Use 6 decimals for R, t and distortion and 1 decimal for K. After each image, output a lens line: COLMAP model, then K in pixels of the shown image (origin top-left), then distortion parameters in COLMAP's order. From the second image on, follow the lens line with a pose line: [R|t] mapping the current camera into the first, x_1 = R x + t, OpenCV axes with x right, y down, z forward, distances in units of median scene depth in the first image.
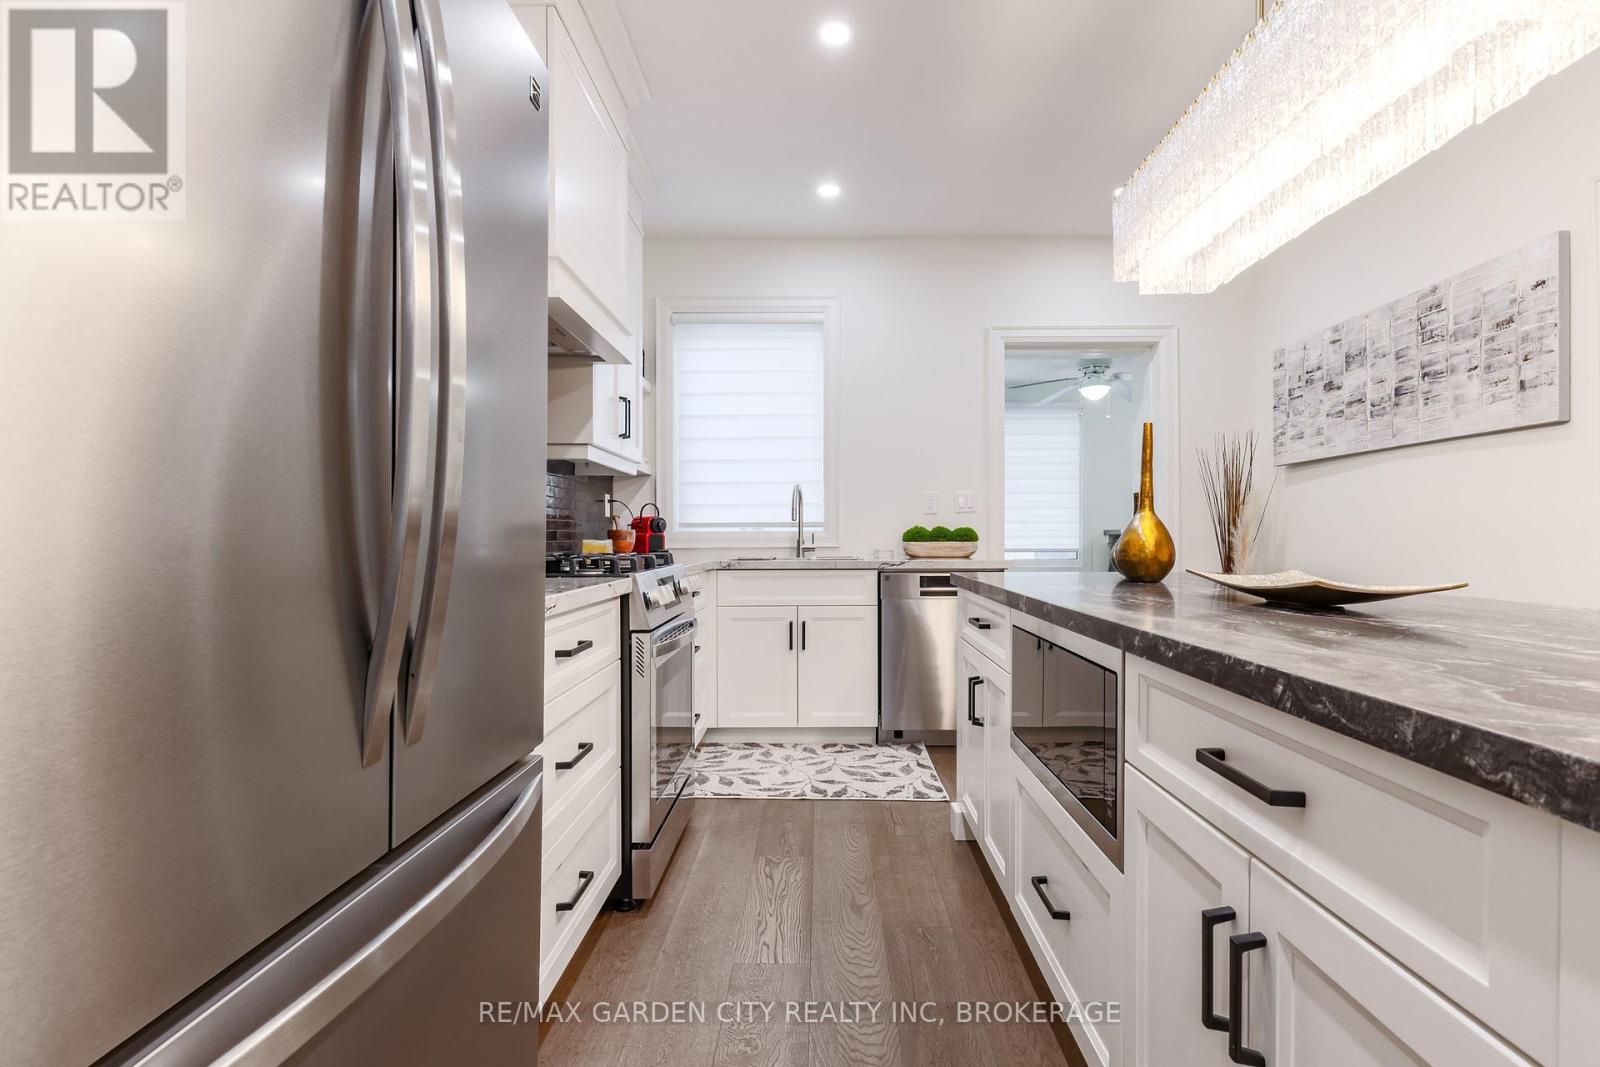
lens RADIAL K [[794.8, 0, 808.2], [0, 794.8, 531.9], [0, 0, 1]] dist [-0.002195, -0.000063]
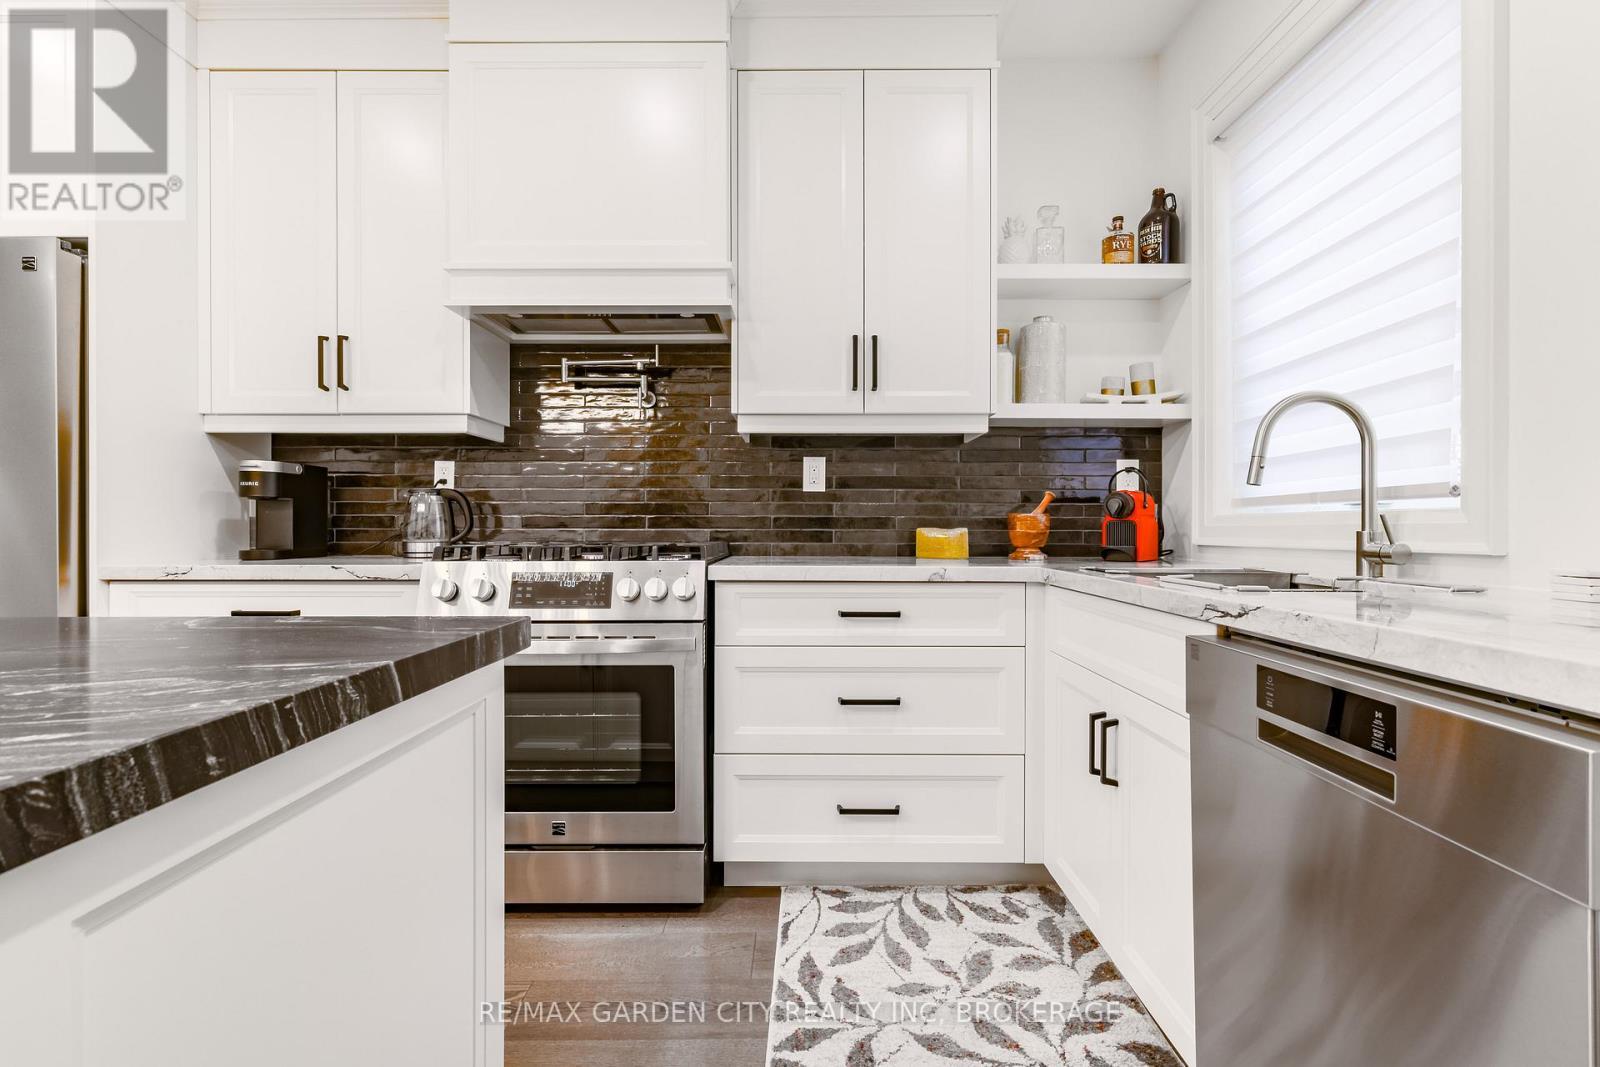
lens RADIAL K [[725.3, 0, 802.3], [0, 725.3, 527.3], [0, 0, 1]] dist [0.002838, -0.000776]
pose [[0.014861, 0.003374, -0.999884, 0.401063], [0.002154, 0.999992, 0.003406, 0.006637], [0.999887, -0.002204, 0.014854, 0.861722]]
